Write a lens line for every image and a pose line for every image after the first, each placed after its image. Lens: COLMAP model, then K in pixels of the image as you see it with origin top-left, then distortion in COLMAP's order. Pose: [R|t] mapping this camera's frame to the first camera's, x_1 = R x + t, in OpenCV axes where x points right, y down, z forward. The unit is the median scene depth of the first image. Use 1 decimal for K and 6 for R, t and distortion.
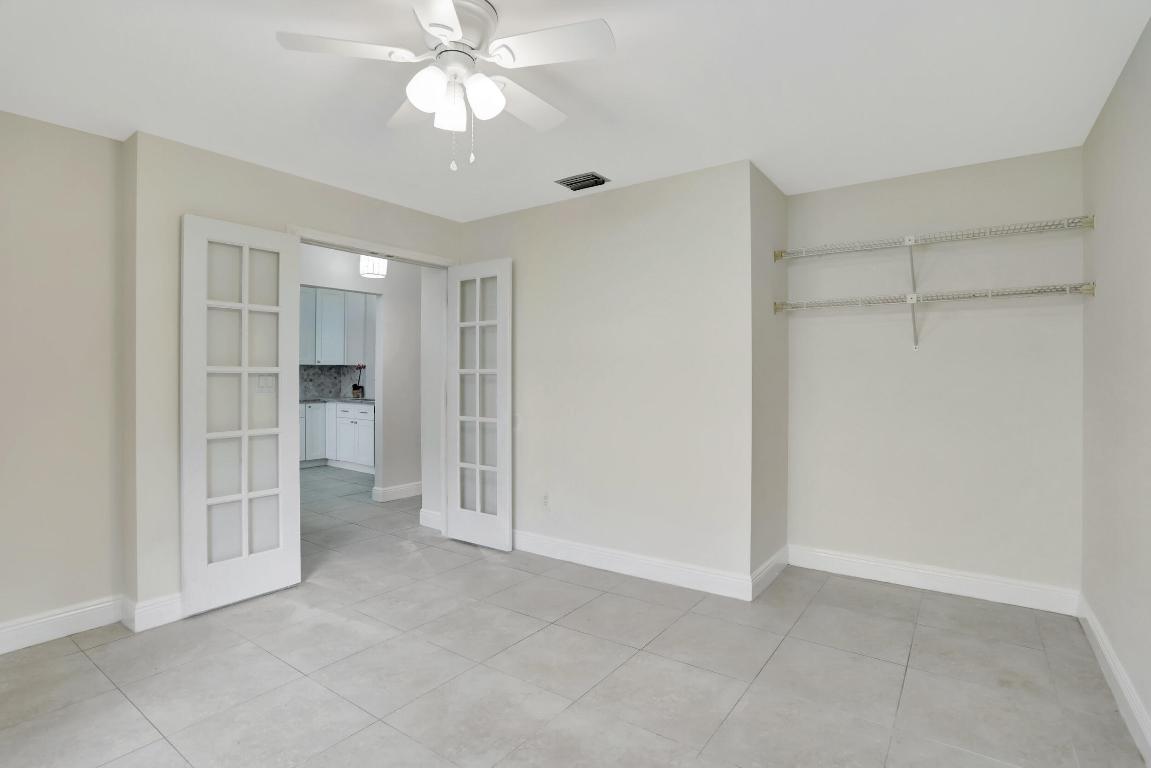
lens RADIAL K [[554.1, 0, 573.4], [0, 554.1, 376.9], [0, 0, 1]] dist [-0.046153, 0.011737]
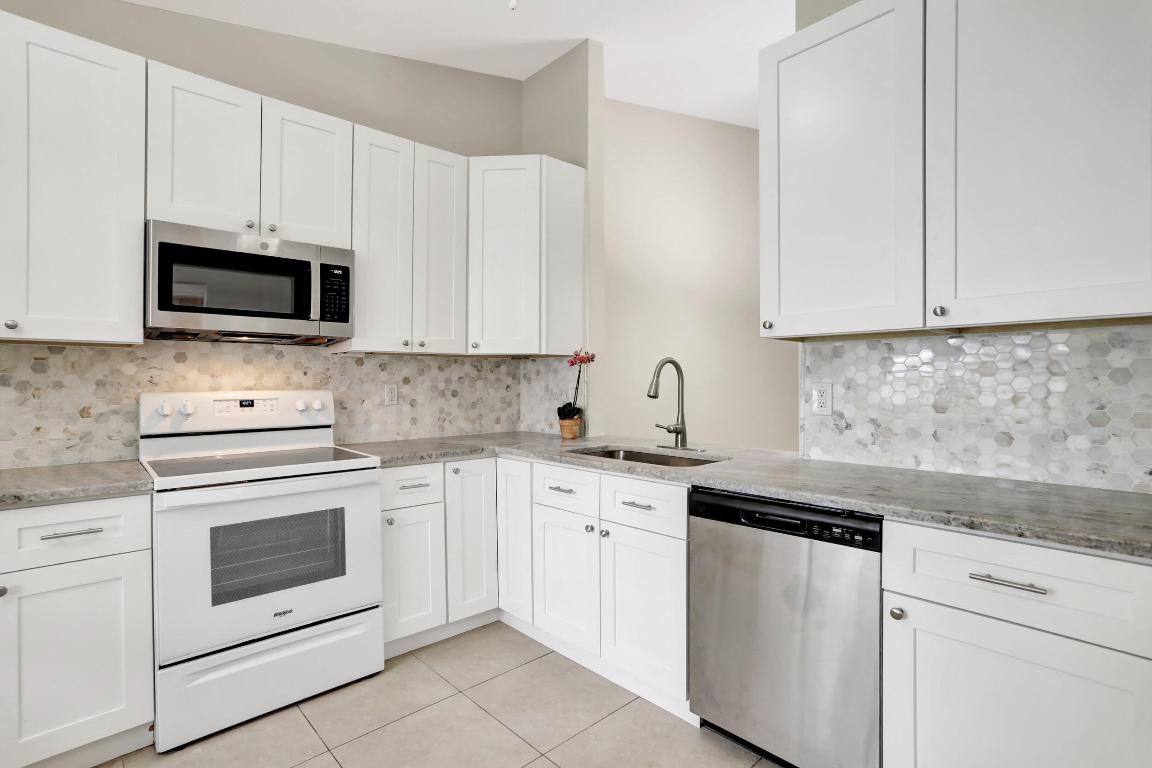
lens RADIAL K [[554.6, 0, 577.8], [0, 554.6, 385.0], [0, 0, 1]] dist [-0.046153, 0.011737]
pose [[0.981034, -0.007058, -0.193706, -0.308472], [0.007629, 0.999968, 0.002198, -0.000378], [0.193684, -0.003634, 0.981057, 0.614140]]
